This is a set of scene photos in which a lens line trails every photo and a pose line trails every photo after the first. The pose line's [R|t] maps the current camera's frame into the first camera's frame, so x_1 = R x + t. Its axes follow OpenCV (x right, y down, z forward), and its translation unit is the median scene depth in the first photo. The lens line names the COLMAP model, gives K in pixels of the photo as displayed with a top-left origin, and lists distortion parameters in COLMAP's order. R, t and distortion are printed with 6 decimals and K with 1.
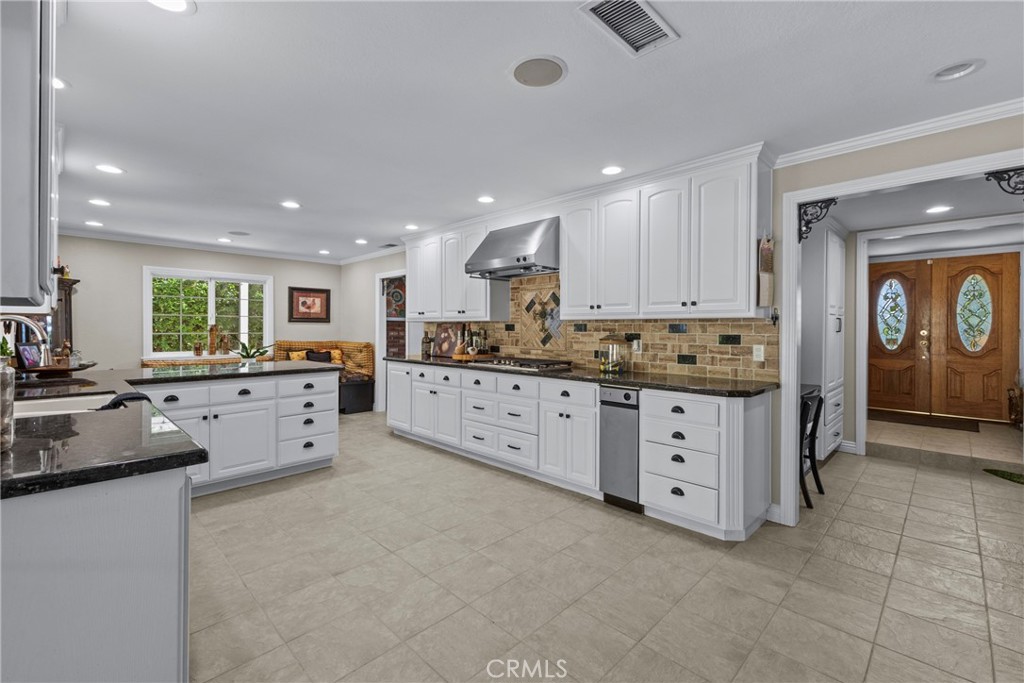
lens RADIAL K [[447.8, 0, 513.1], [0, 447.8, 327.8], [0, 0, 1]] dist [0.005171, 0.000556]
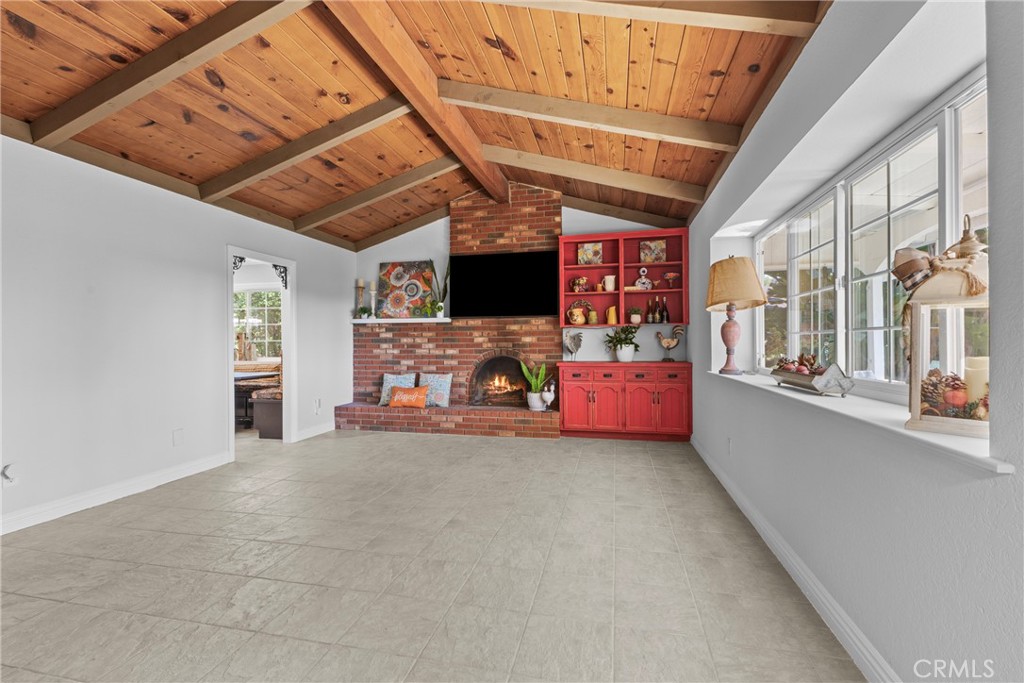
lens RADIAL K [[447.8, 0, 513.0], [0, 447.8, 340.2], [0, 0, 1]] dist [0.005171, 0.000556]
pose [[0.522670, -0.004616, -0.852523, 0.358888], [0.004972, 0.999985, -0.002366, 0.011881], [0.852521, -0.003002, 0.522685, 0.604185]]
